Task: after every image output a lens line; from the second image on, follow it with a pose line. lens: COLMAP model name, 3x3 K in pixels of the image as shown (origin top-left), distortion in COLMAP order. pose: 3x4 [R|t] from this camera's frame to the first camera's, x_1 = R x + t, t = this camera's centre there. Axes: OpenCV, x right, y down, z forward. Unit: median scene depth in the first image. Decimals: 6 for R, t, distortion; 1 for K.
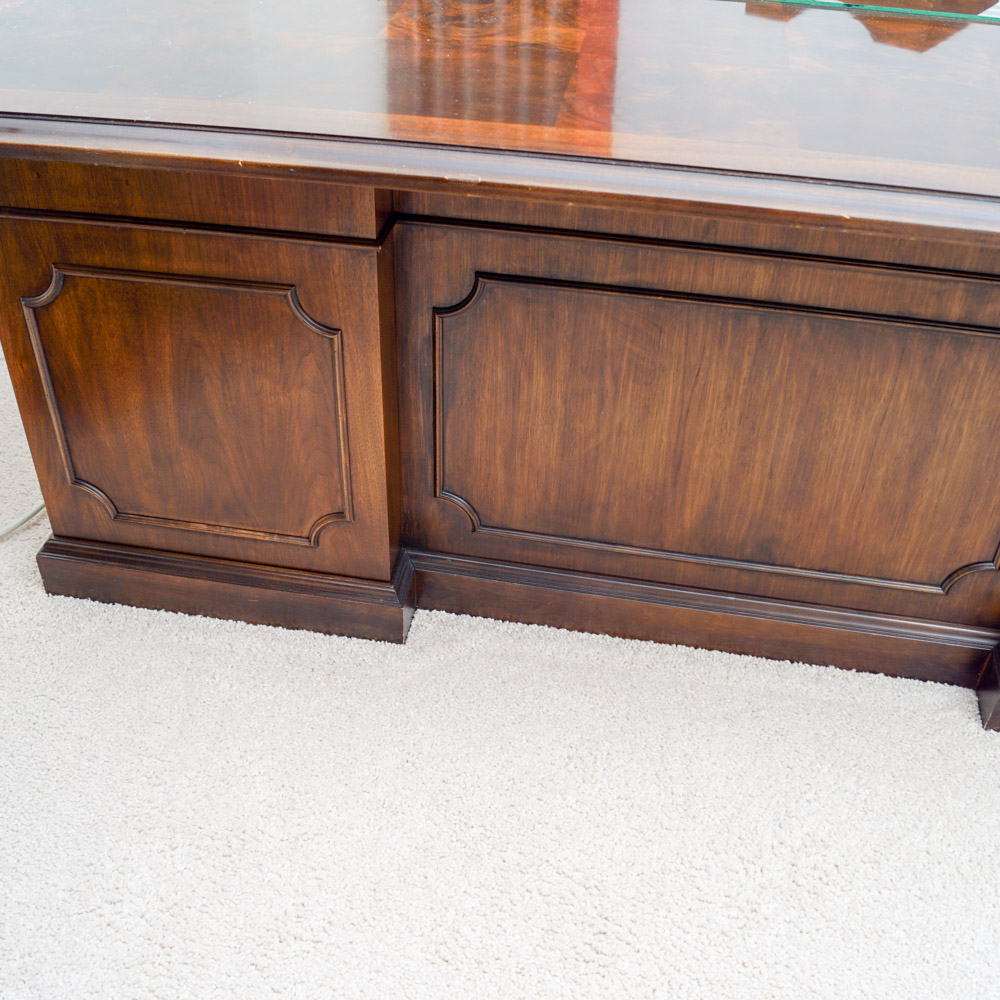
lens RADIAL K [[1150.8, 0, 474.9], [0, 1150.8, 499.1], [0, 0, 1]] dist [-0.092902, 0.020469]
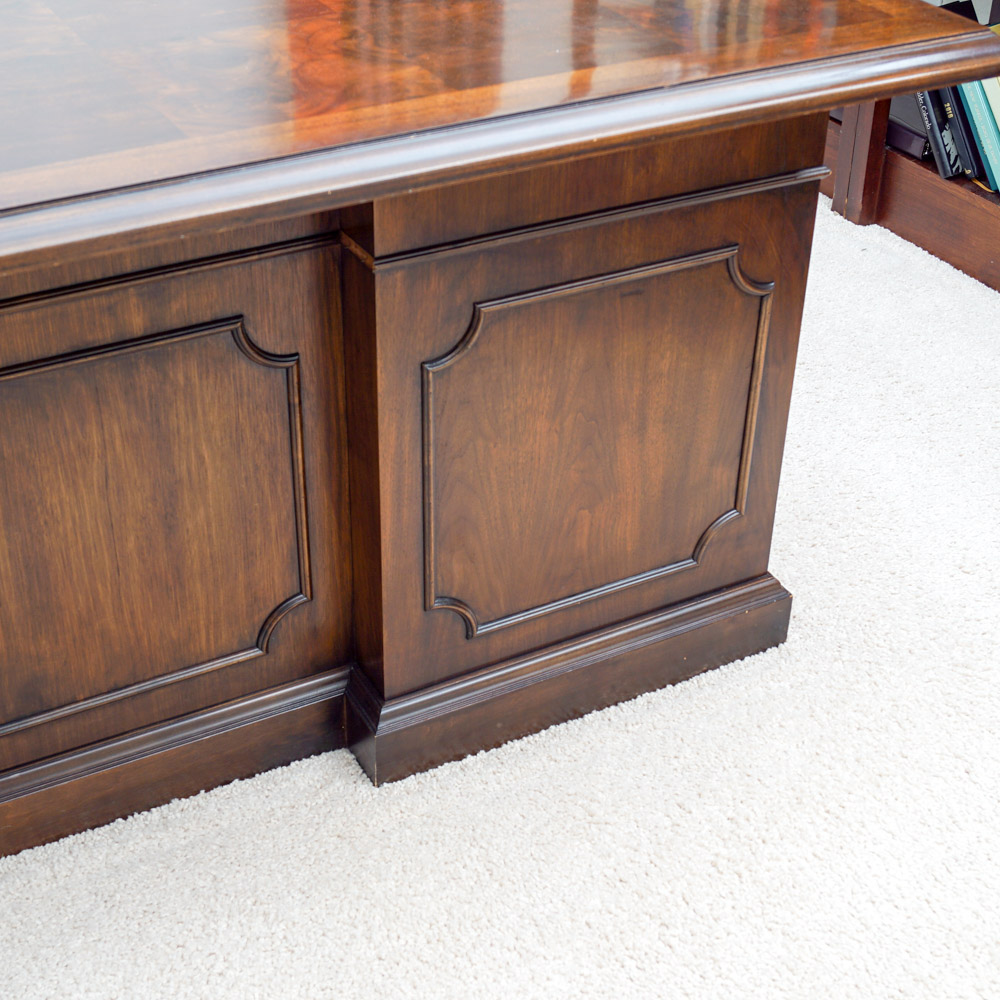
lens RADIAL K [[1682.4, 0, 499.4], [0, 1682.4, 547.9], [0, 0, 1]] dist [-0.045268, 0.001454]
pose [[0.774617, -0.366384, 0.515492, -0.038848], [0.384757, 0.919912, 0.075661, -0.010451], [-0.501928, 0.139731, 0.853548, -0.100440]]
